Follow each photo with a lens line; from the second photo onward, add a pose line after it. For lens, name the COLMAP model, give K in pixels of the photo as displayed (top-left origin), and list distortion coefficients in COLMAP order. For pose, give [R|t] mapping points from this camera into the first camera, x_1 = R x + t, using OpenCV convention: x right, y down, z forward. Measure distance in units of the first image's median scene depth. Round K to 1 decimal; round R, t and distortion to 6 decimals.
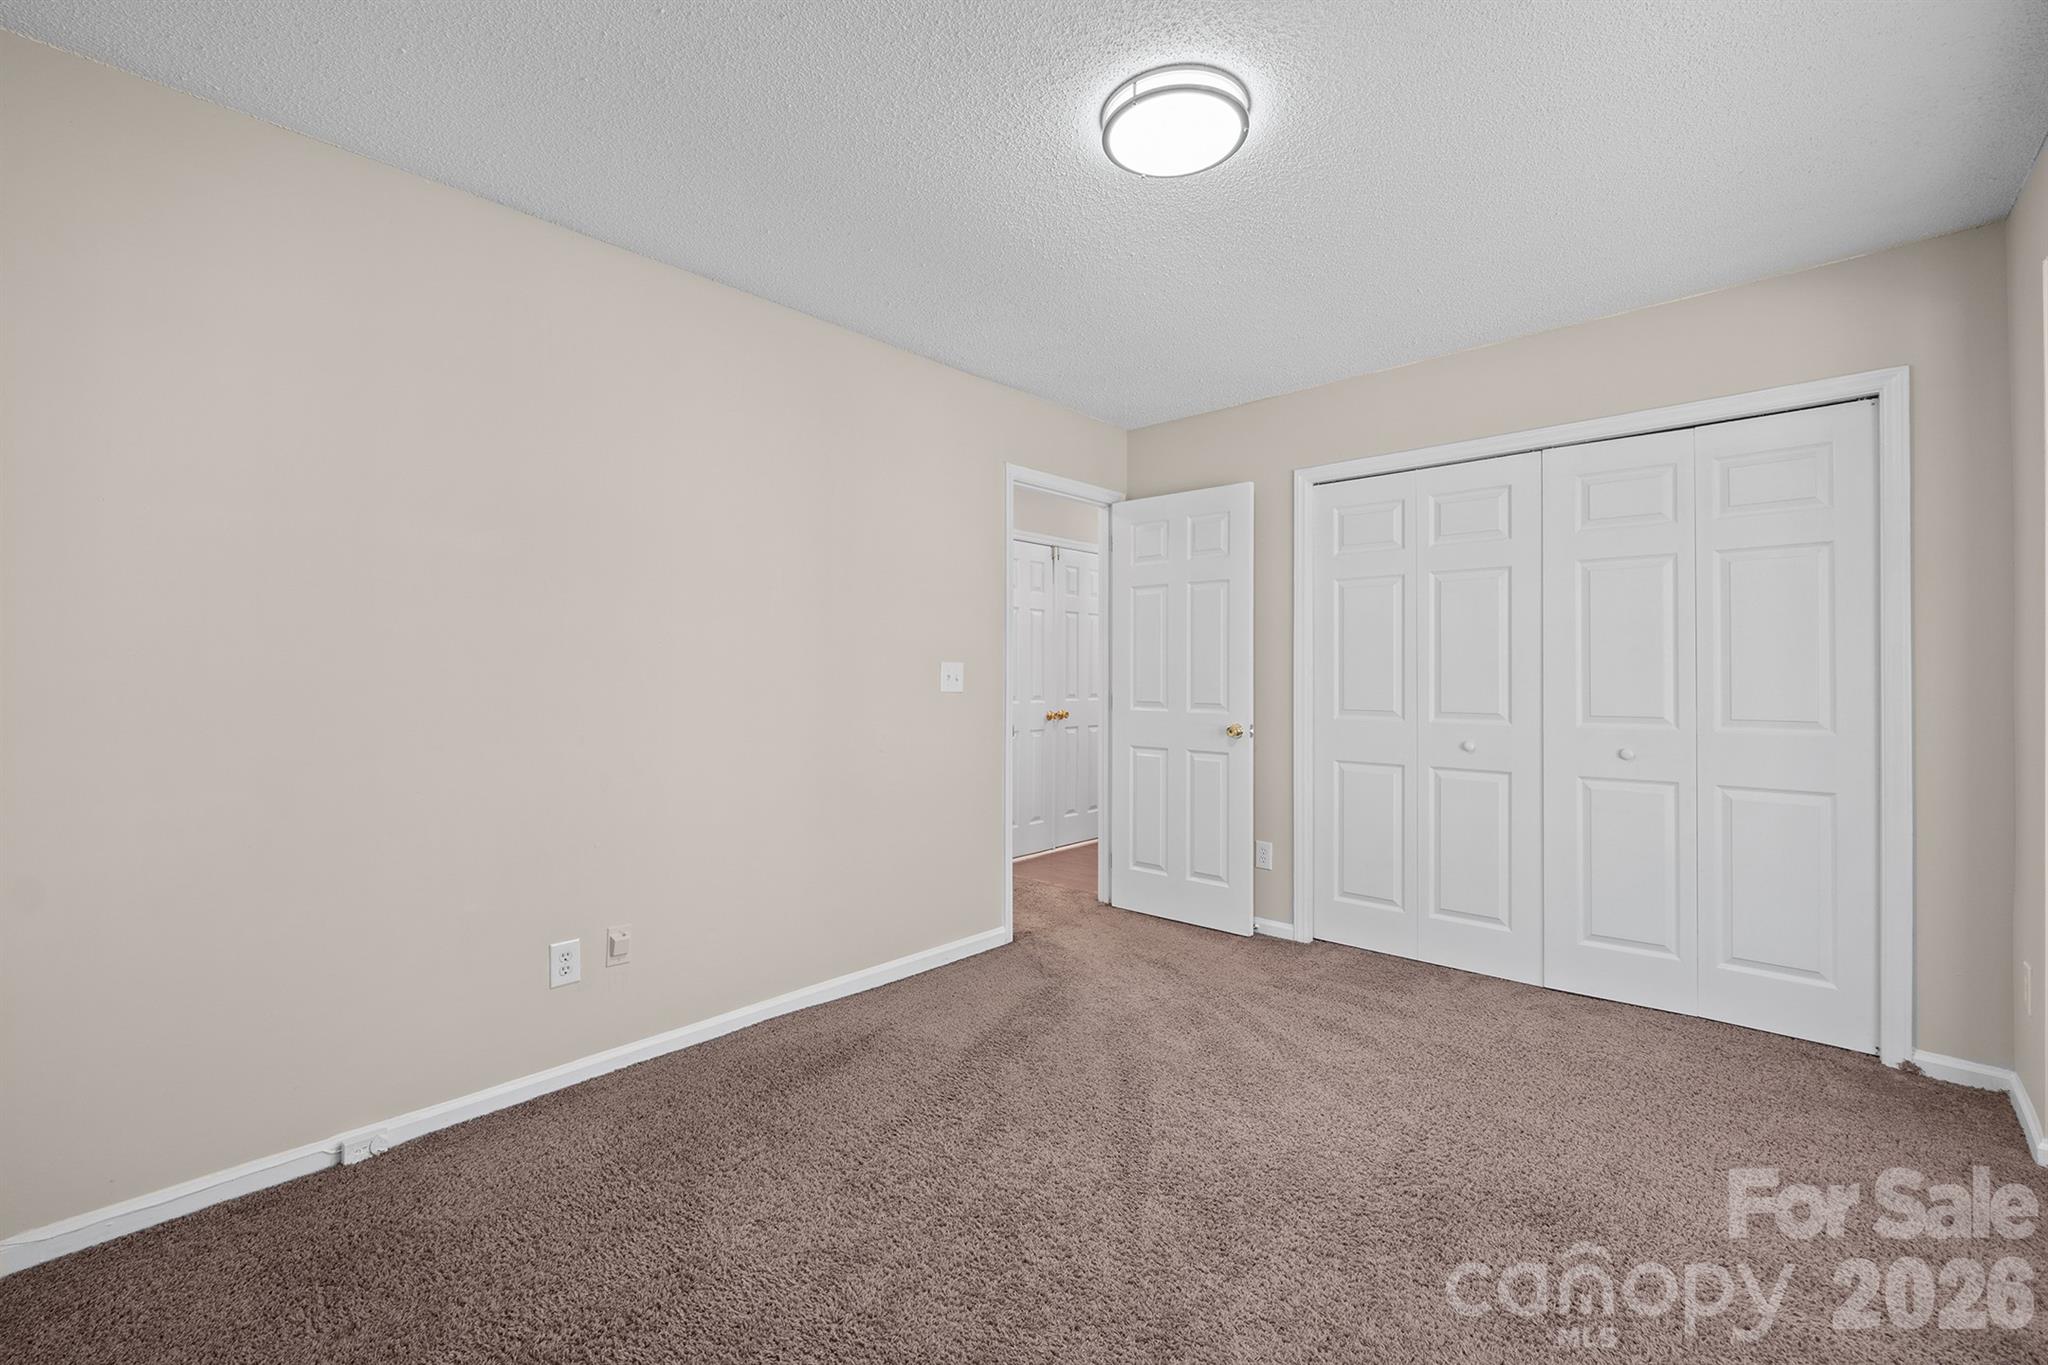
lens RADIAL K [[865.1, 0, 1033.7], [0, 865.1, 667.8], [0, 0, 1]] dist [-0.004052, -0.000474]
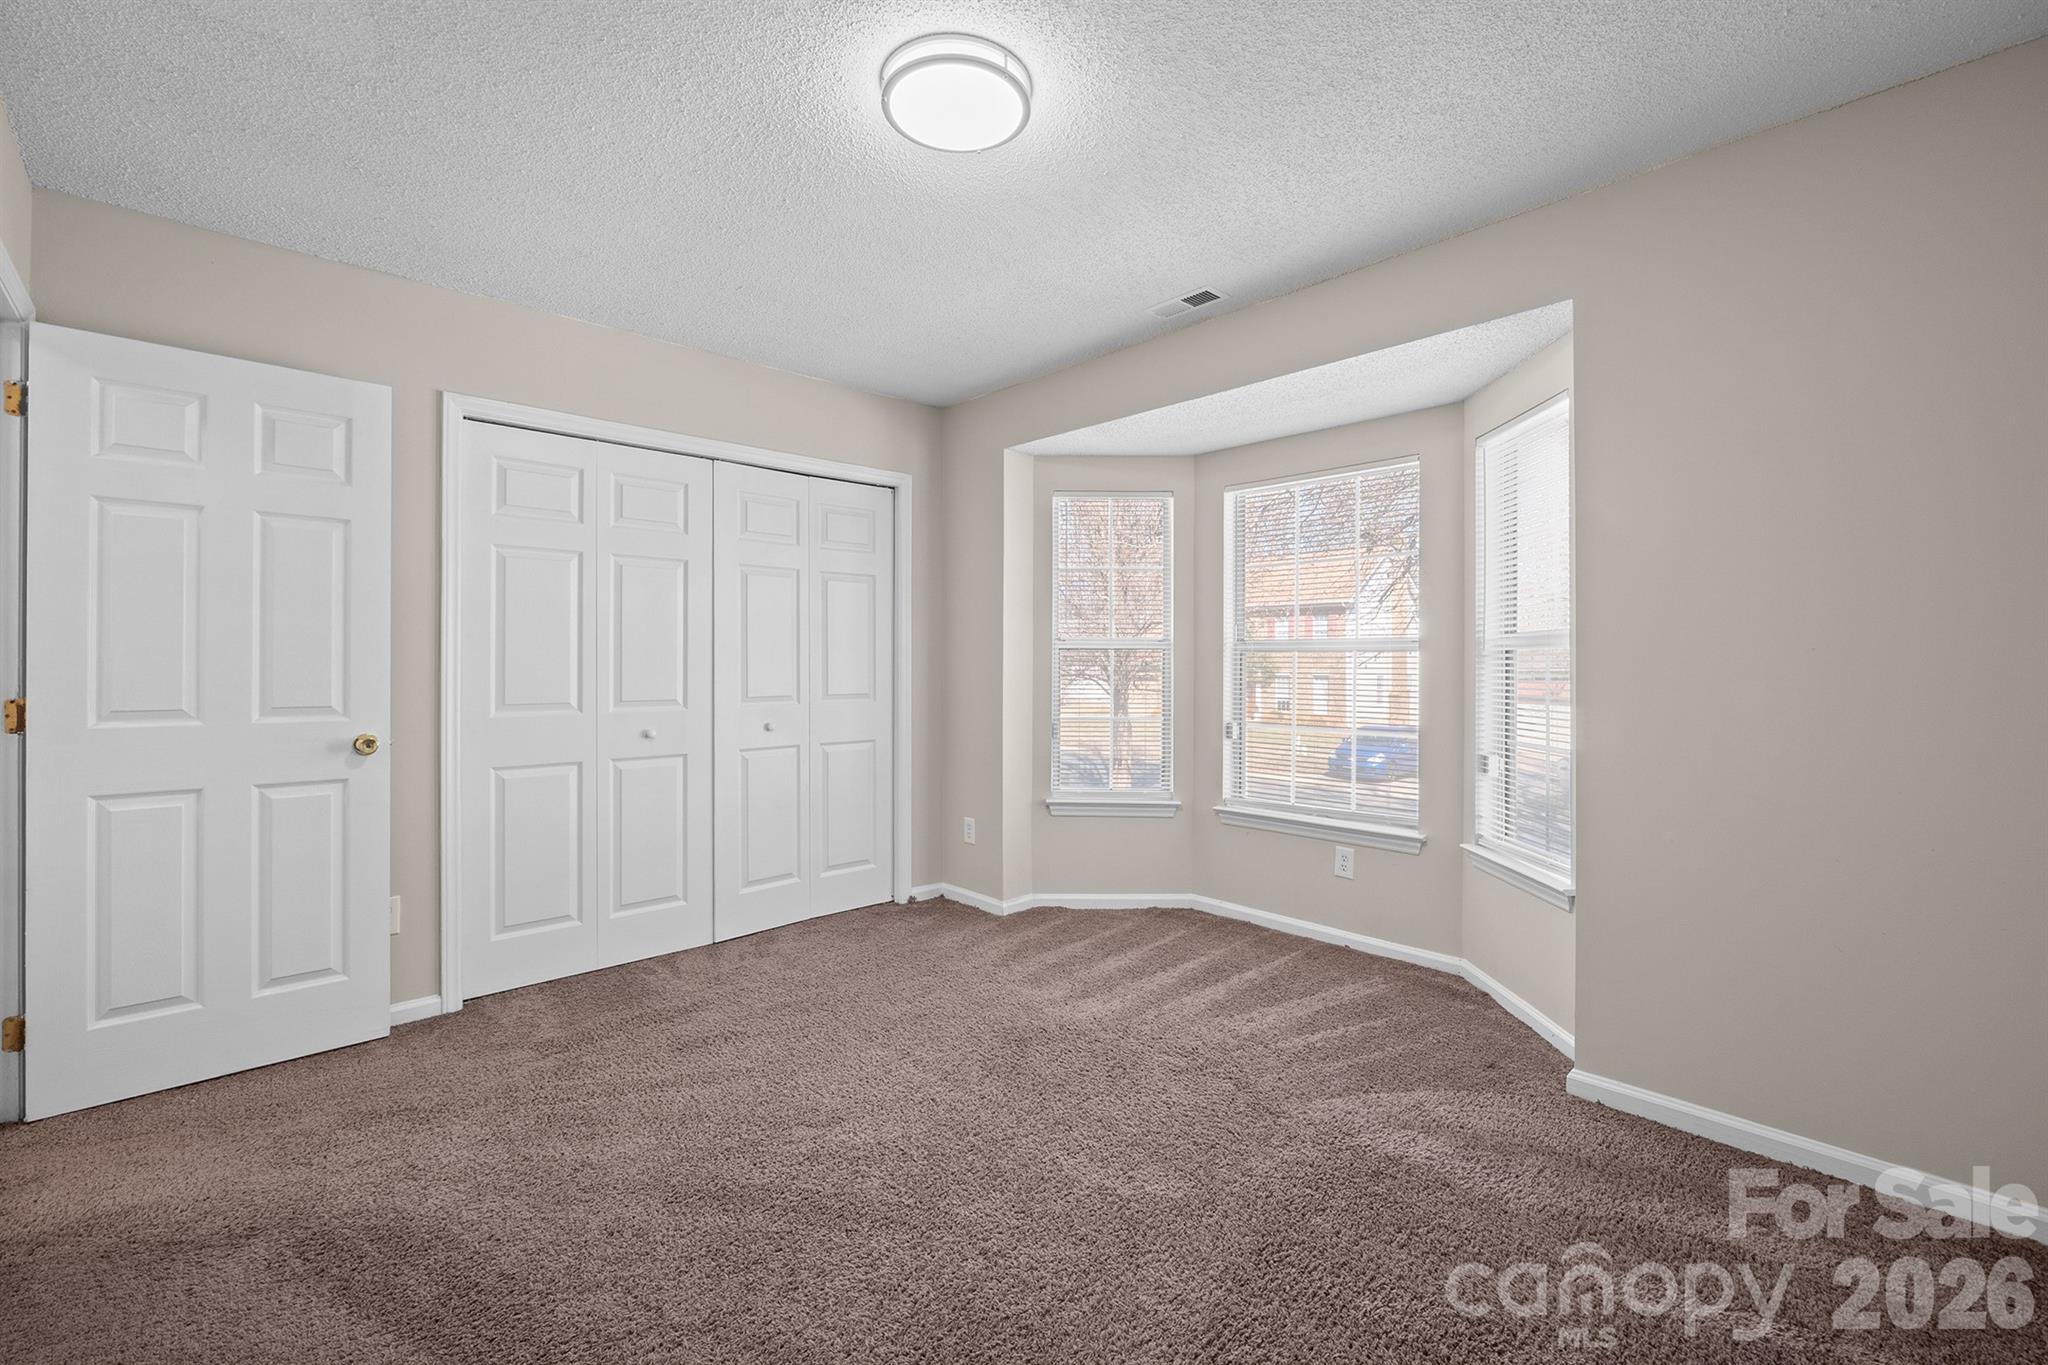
lens RADIAL K [[865.1, 0, 1033.7], [0, 865.1, 667.8], [0, 0, 1]] dist [-0.004052, -0.000474]
pose [[0.064779, -0.007013, 0.997875, -0.457868], [-0.011767, 0.999900, 0.007792, 0.000977], [-0.997830, -0.012246, 0.064690, 0.482155]]
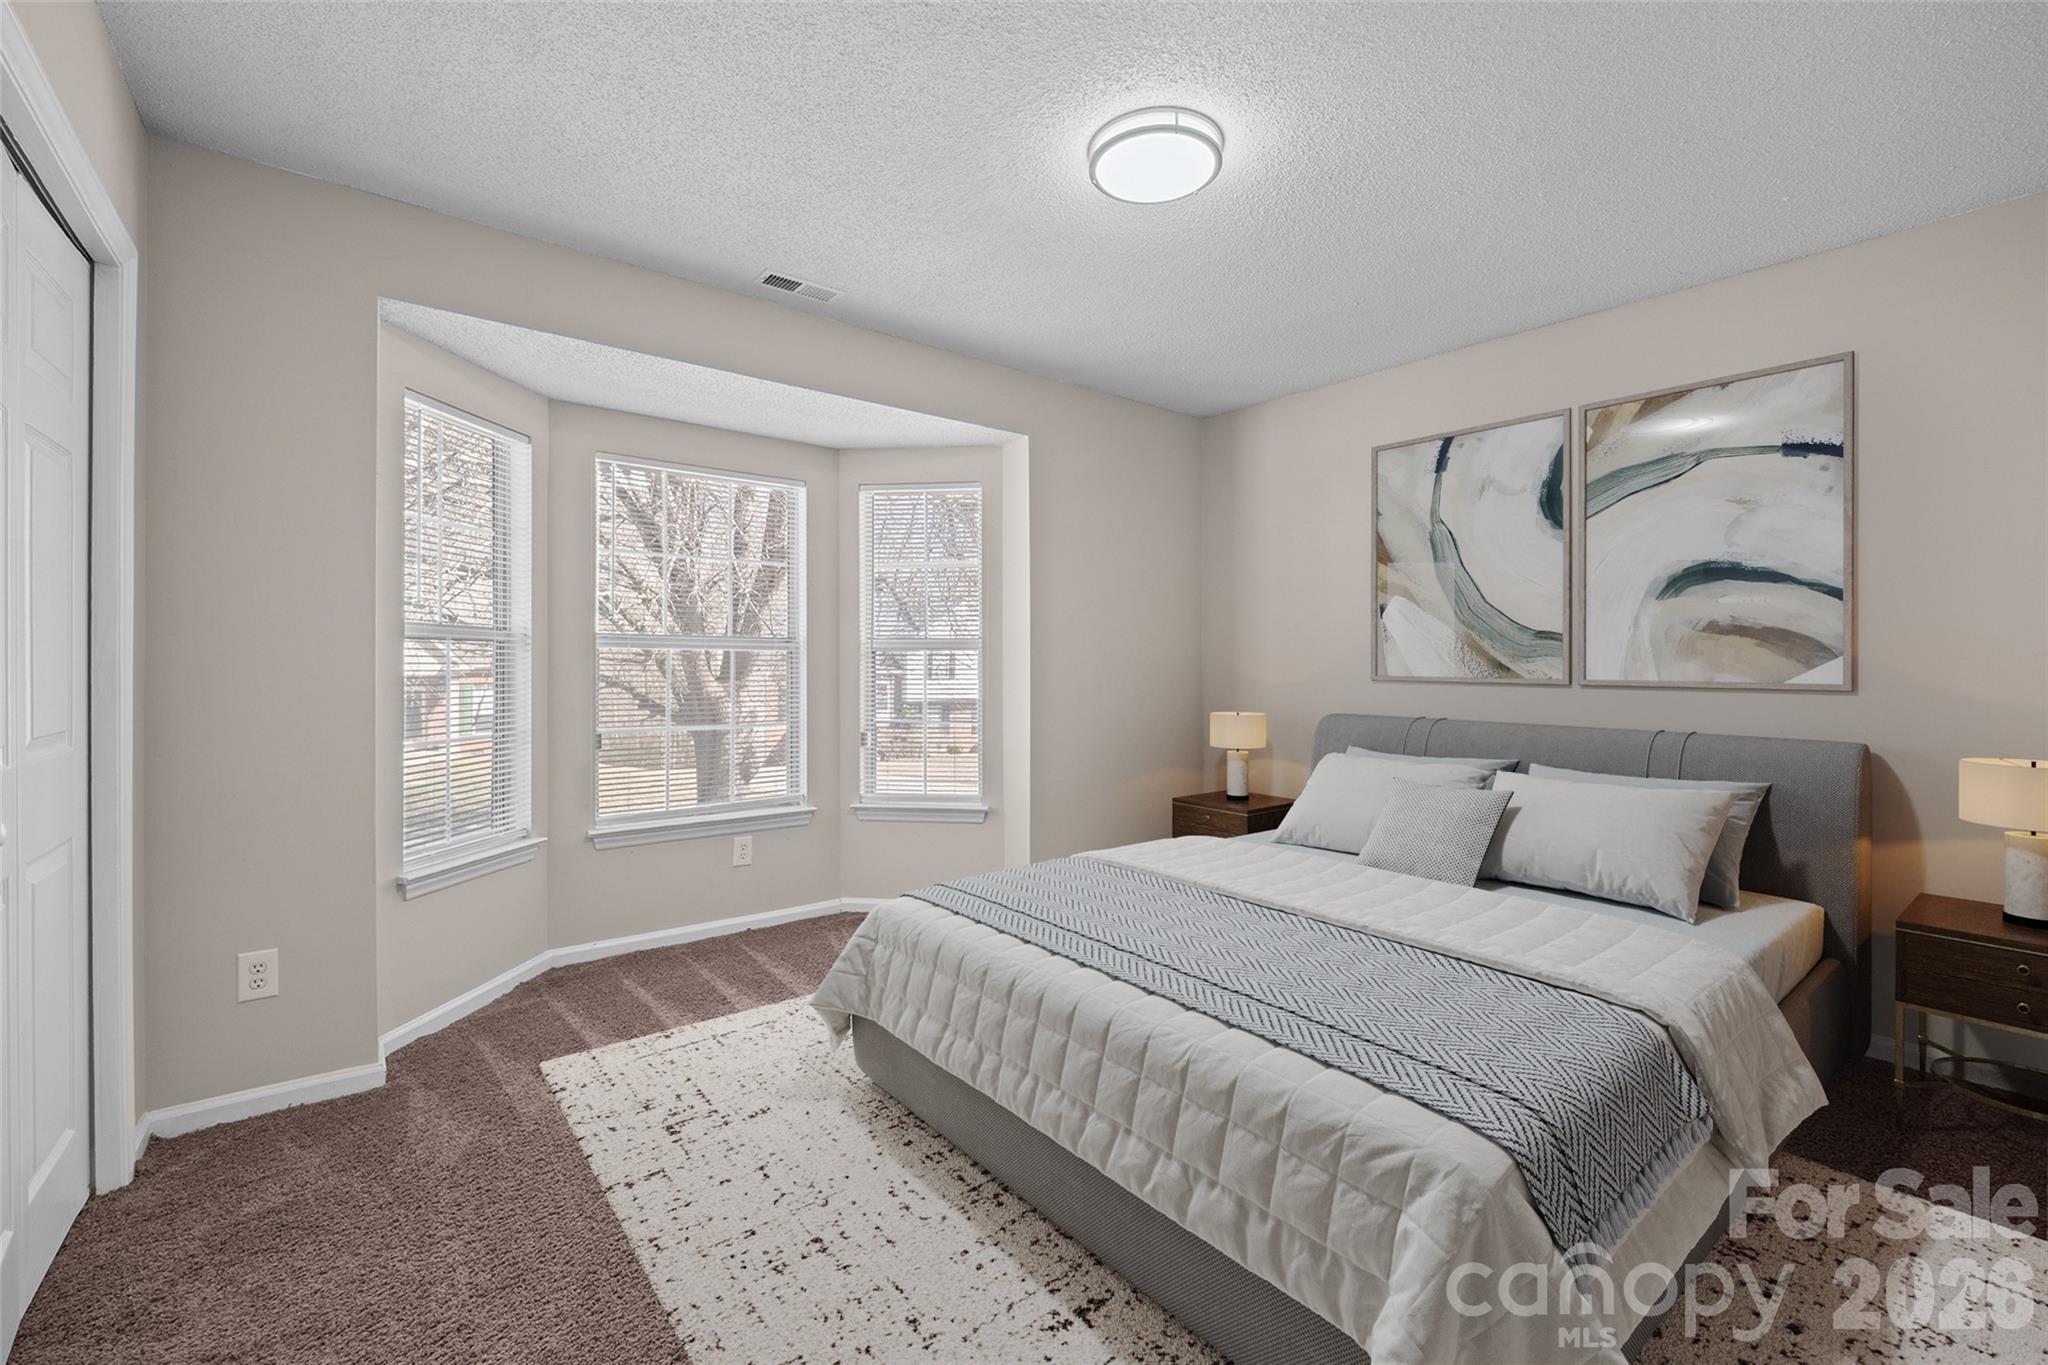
lens RADIAL K [[865.1, 0, 1033.7], [0, 865.1, 667.8], [0, 0, 1]] dist [-0.004052, -0.000474]
pose [[-0.988477, -0.006328, 0.151237, 0.080015], [-0.006751, 0.999975, -0.002280, 0.007831], [-0.151219, -0.003275, -0.988495, 1.200287]]
